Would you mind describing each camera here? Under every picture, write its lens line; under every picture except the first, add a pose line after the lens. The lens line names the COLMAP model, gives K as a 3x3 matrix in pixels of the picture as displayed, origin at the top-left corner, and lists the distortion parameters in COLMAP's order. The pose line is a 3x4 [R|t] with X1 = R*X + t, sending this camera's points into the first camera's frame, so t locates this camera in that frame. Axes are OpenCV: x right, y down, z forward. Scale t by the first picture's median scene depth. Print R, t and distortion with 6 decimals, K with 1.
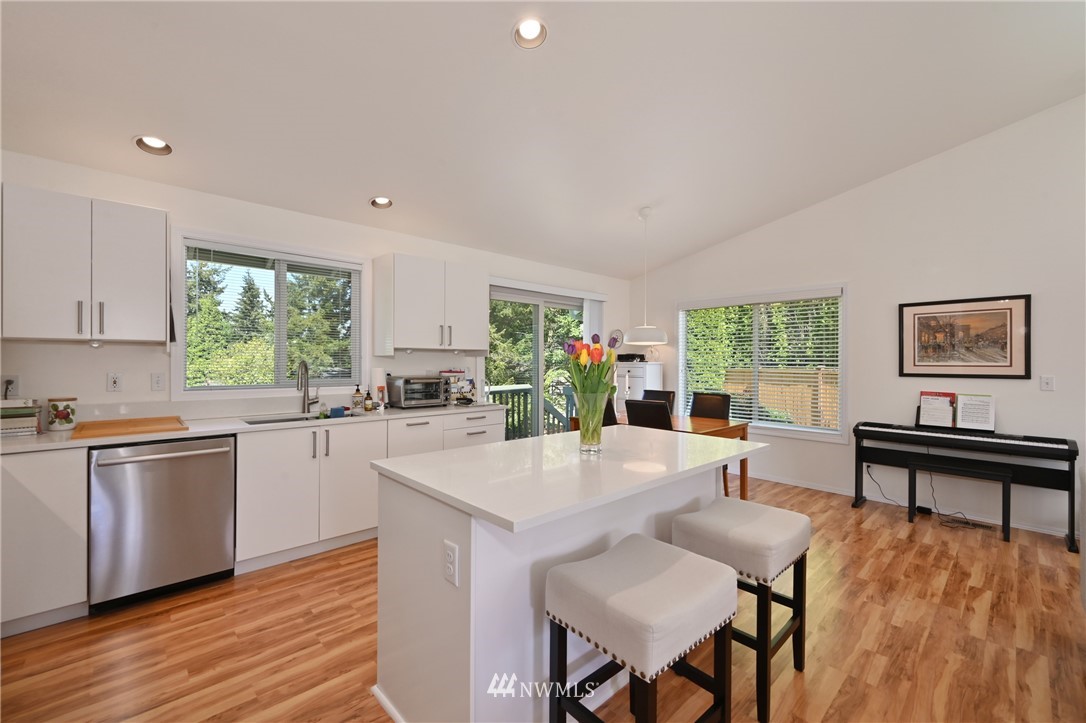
lens RADIAL K [[443.2, 0, 542.5], [0, 443.2, 358.9], [0, 0, 1]] dist [0.000379, 0.000065]
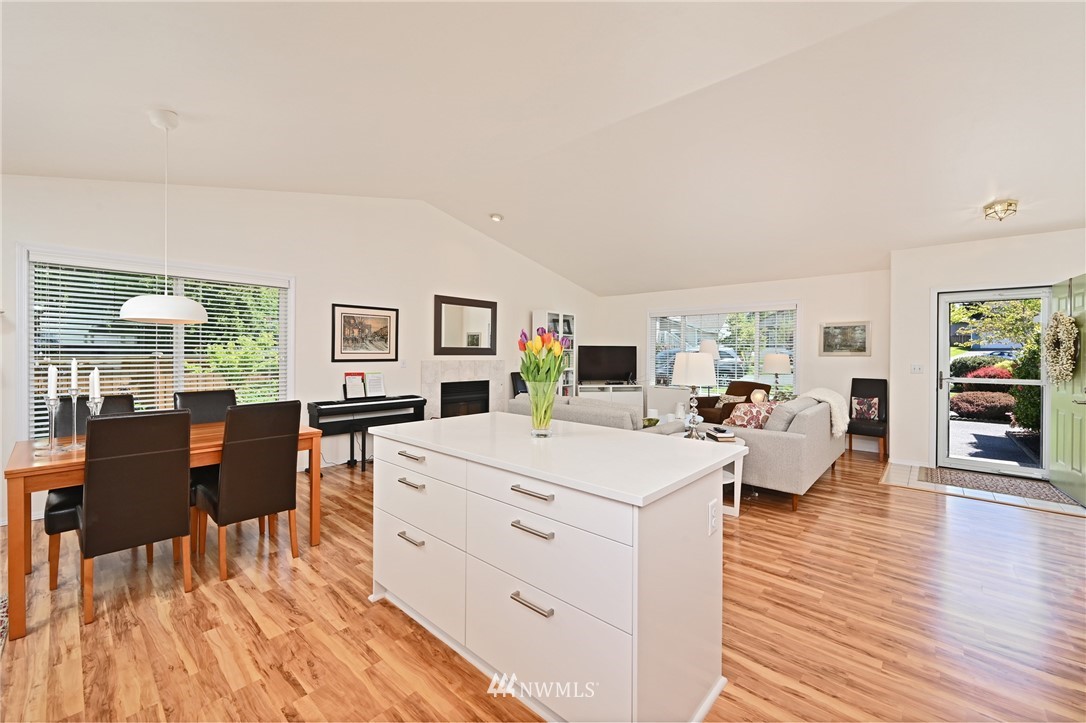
lens RADIAL K [[435.7, 0, 537.7], [0, 435.7, 356.5], [0, 0, 1]] dist [-0.000041, -0.000339]
pose [[-0.080204, -0.014385, 0.996675, -0.492492], [-0.014450, 0.999808, 0.013267, -0.000499], [-0.996674, -0.013338, -0.080396, 0.571924]]
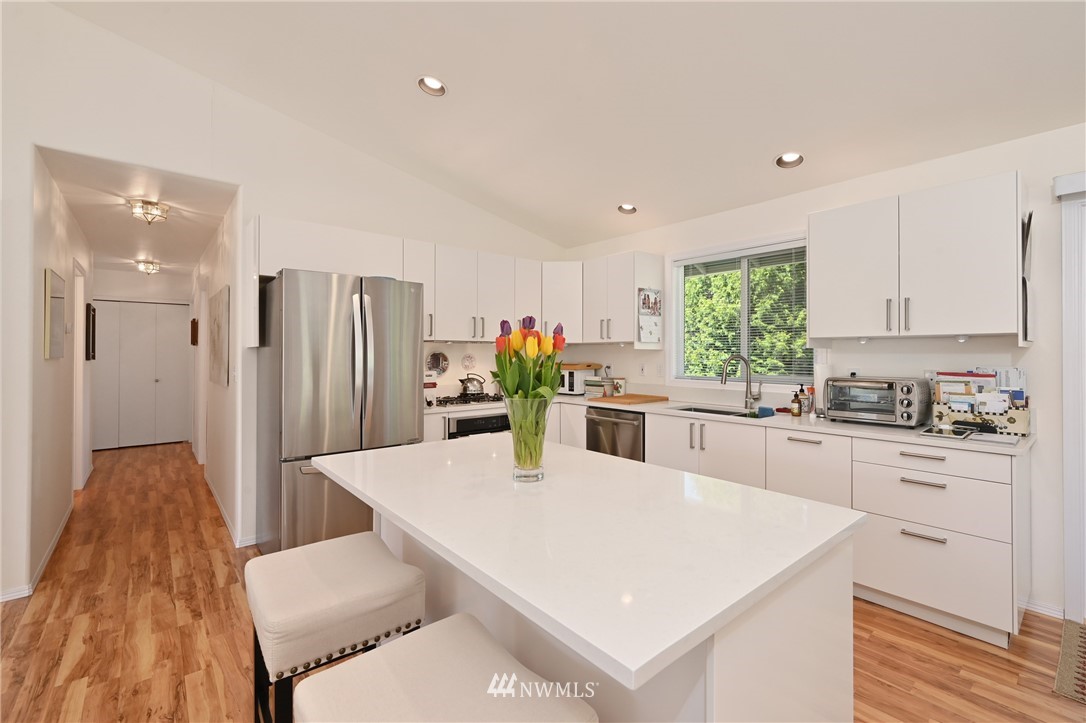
lens RADIAL K [[469.3, 0, 560.3], [0, 469.3, 346.0], [0, 0, 1]] dist [0.000609, -0.000093]
pose [[-0.026261, -0.021747, -0.999419, 0.463191], [0.003305, 0.999756, -0.021841, 0.004475], [0.999650, -0.003876, -0.026183, 0.556132]]
